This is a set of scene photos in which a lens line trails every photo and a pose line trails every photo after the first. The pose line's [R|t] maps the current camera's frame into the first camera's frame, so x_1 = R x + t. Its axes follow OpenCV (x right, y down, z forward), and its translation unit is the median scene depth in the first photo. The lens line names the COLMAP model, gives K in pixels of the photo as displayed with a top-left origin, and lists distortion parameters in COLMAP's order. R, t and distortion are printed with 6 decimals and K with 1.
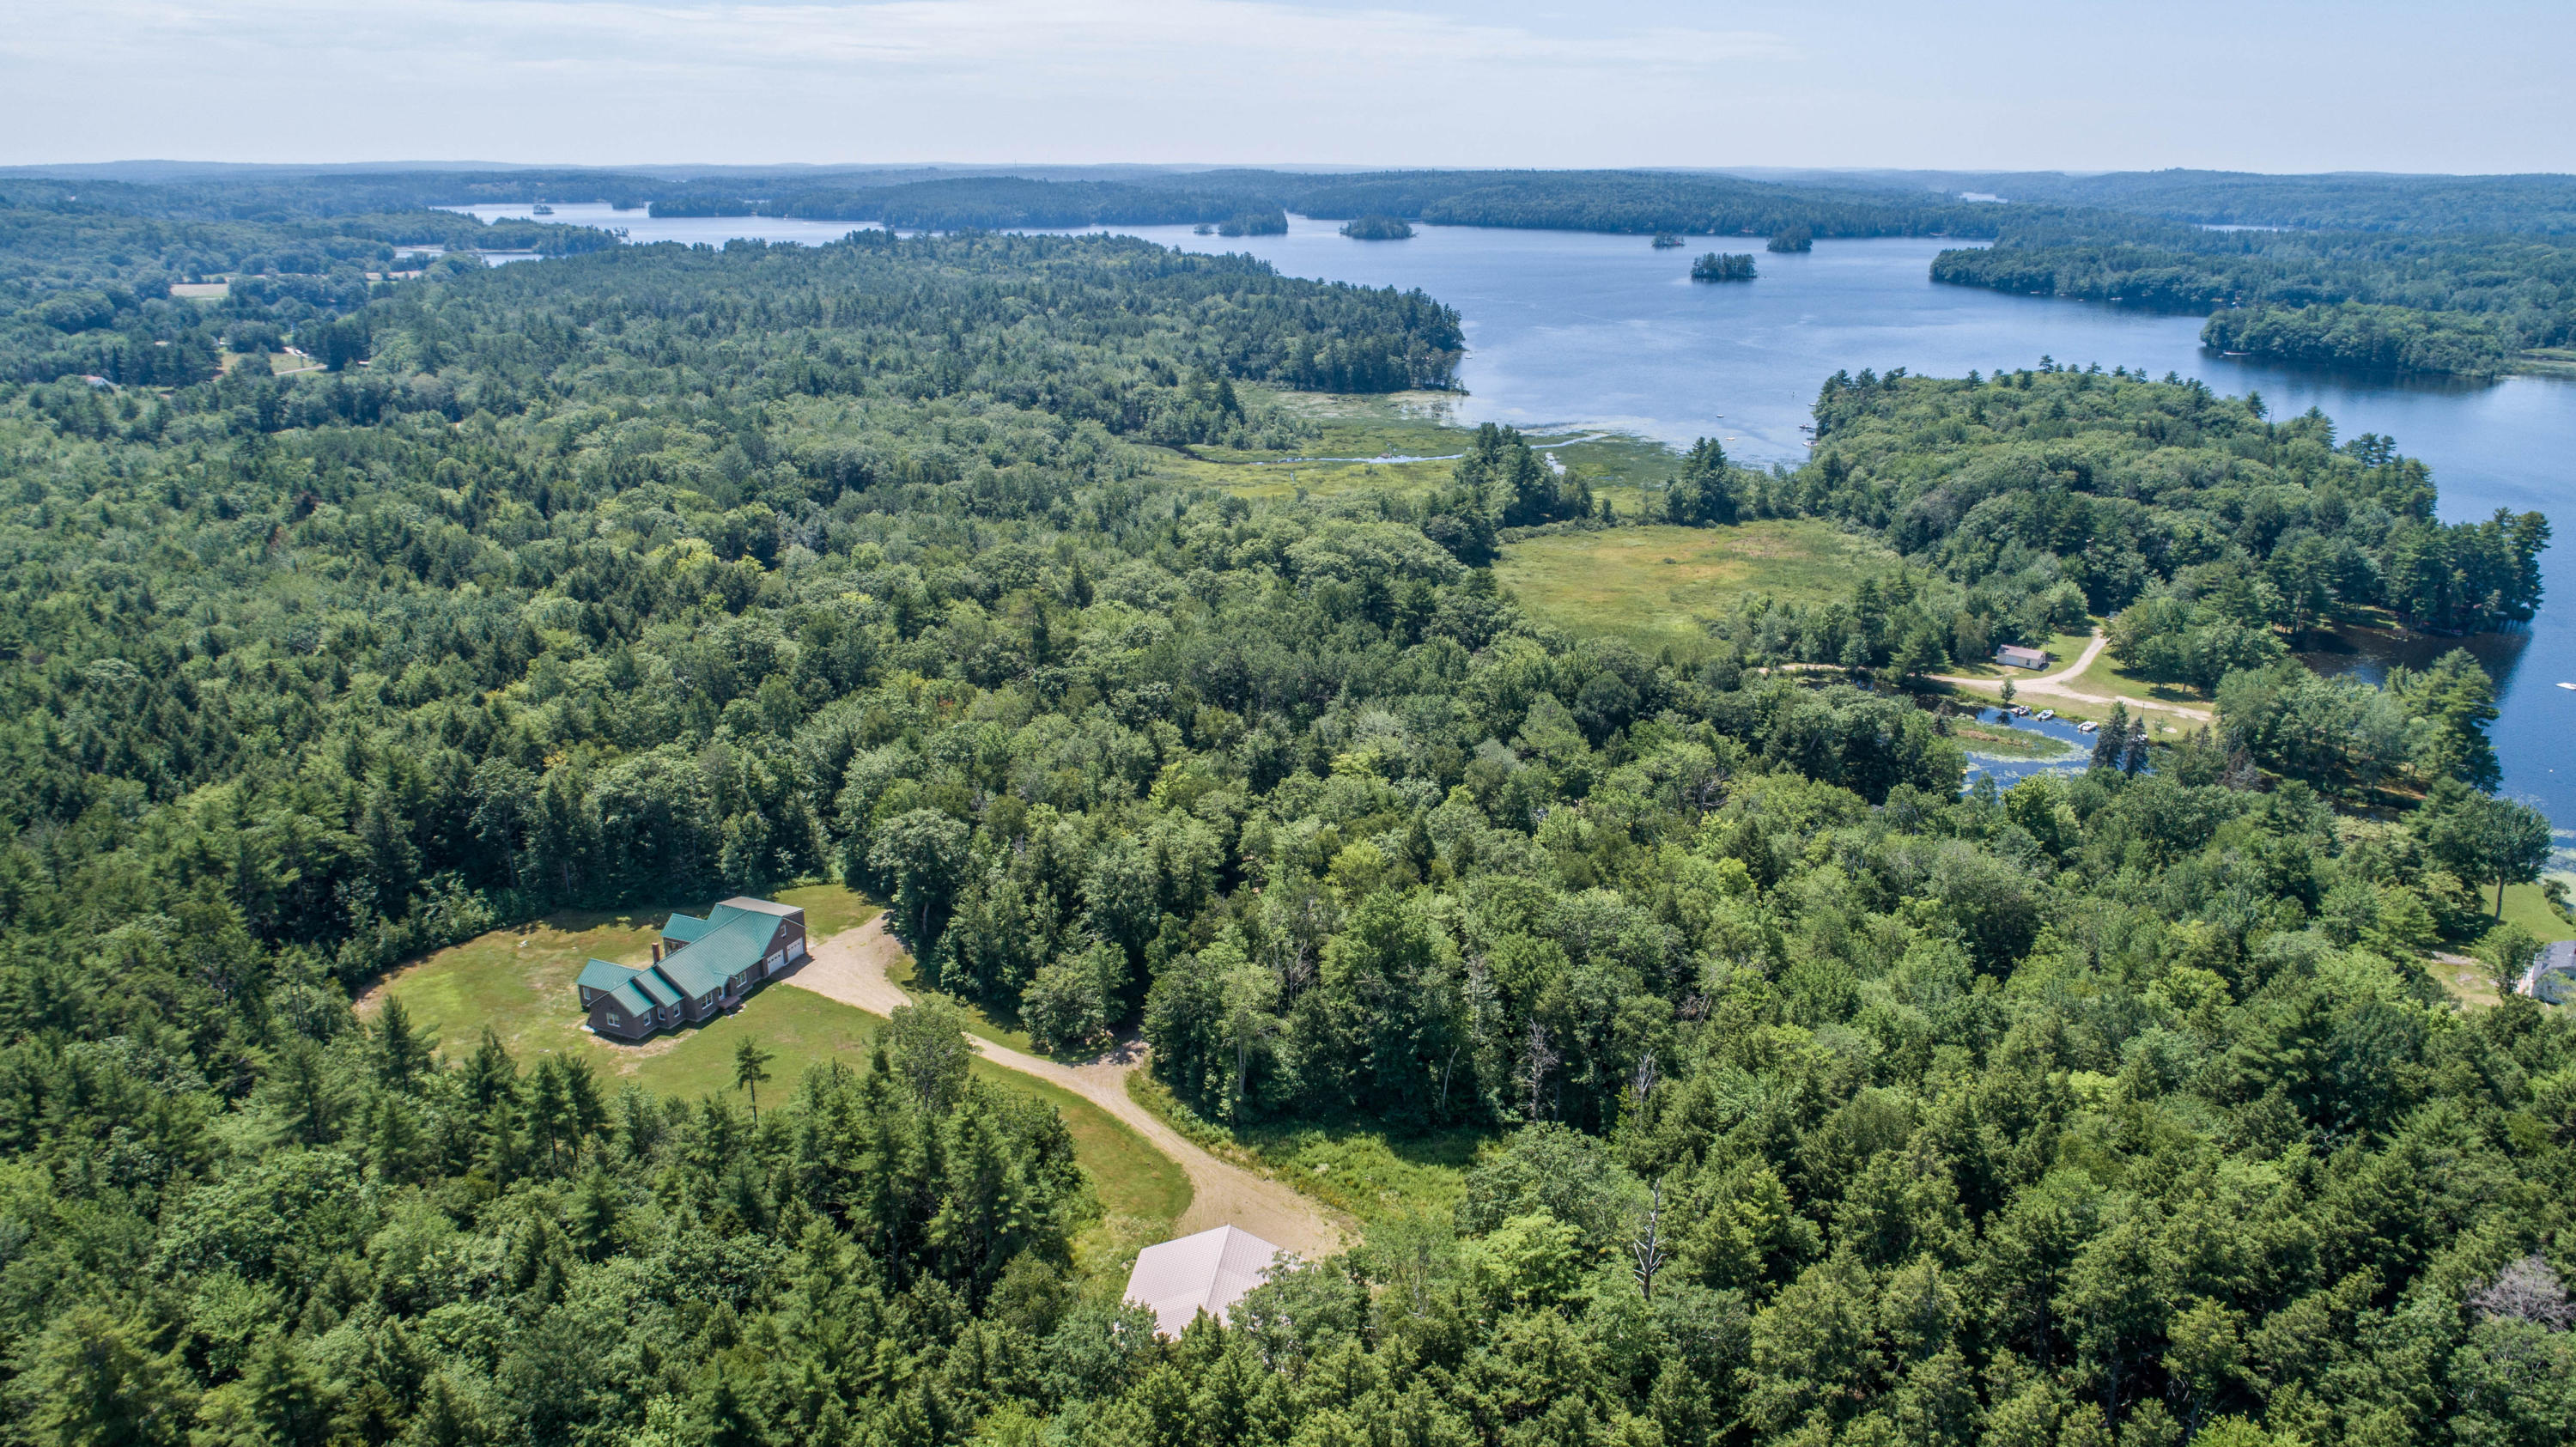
lens RADIAL K [[1725.5, 0, 1286.4], [0, 1725.5, 734.5], [0, 0, 1]] dist [-0.014274, 0.009719]
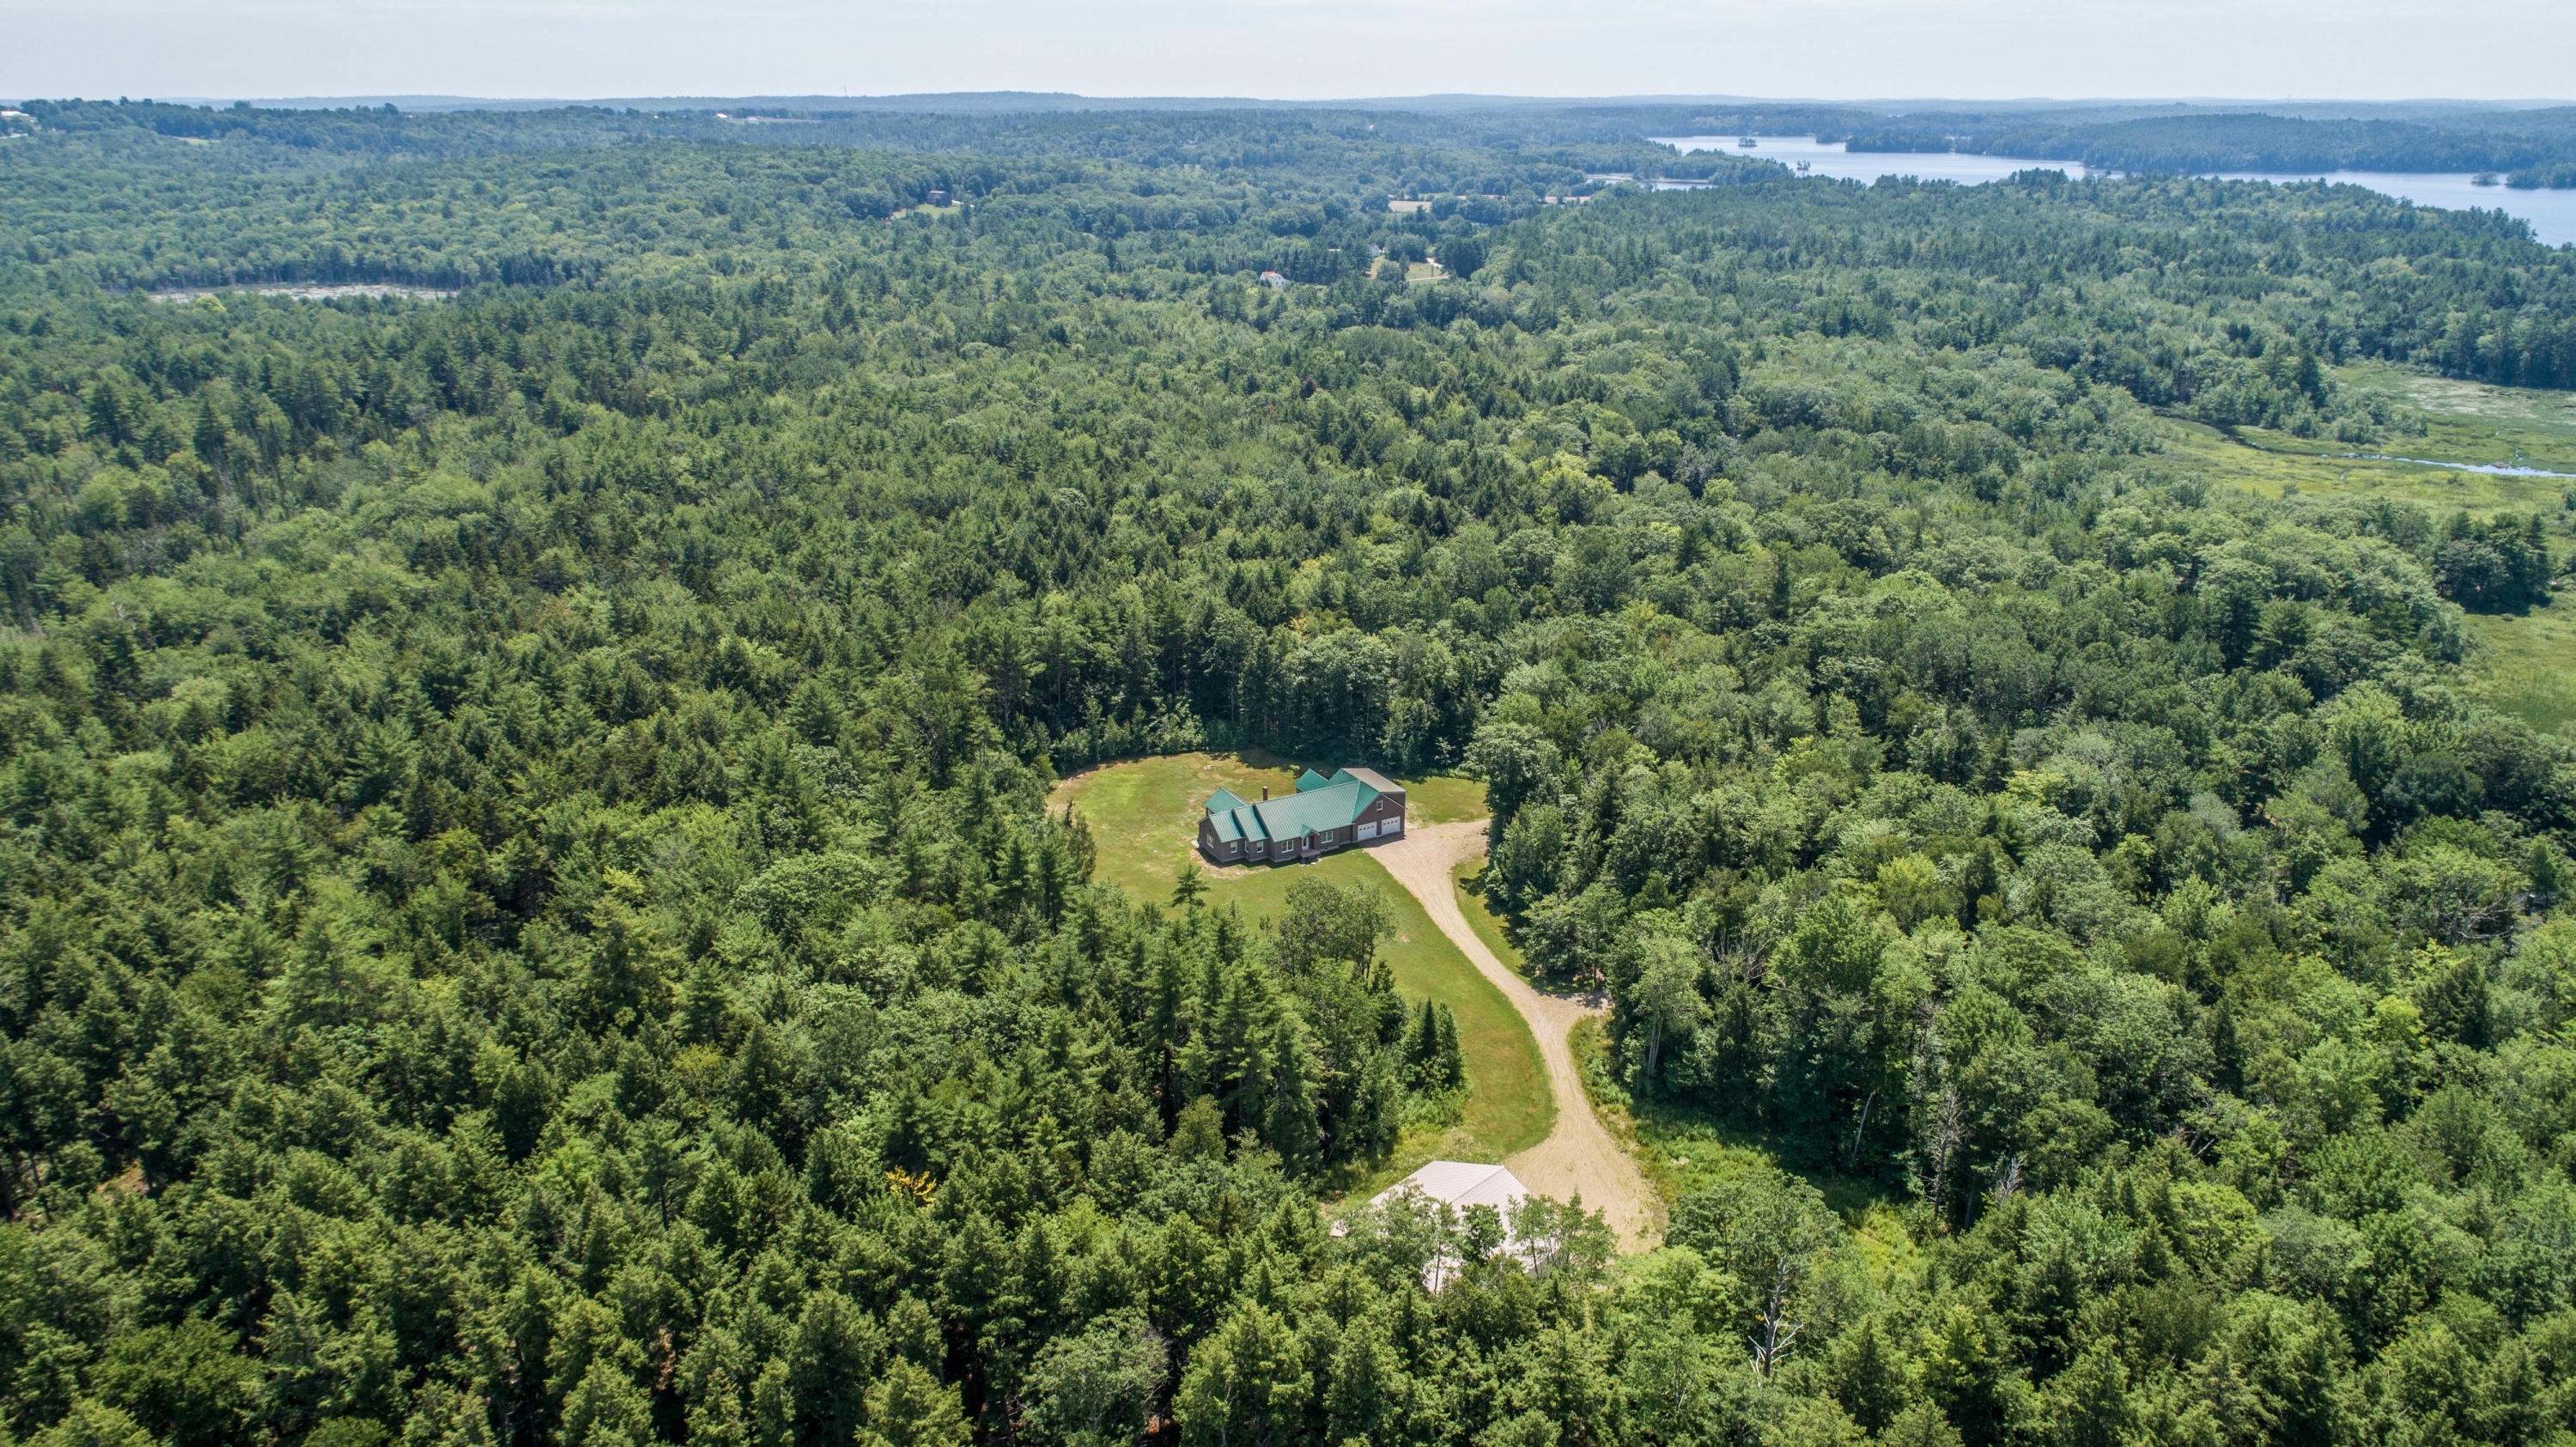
lens RADIAL K [[1725.5, 0, 1293.1], [0, 1725.5, 717.5], [0, 0, 1]] dist [-0.014274, 0.009719]
pose [[0.795563, 0.203887, -0.570535, 0.204497], [-0.189353, 0.978177, 0.085525, -0.017602], [0.575521, 0.039993, 0.816808, 0.052606]]
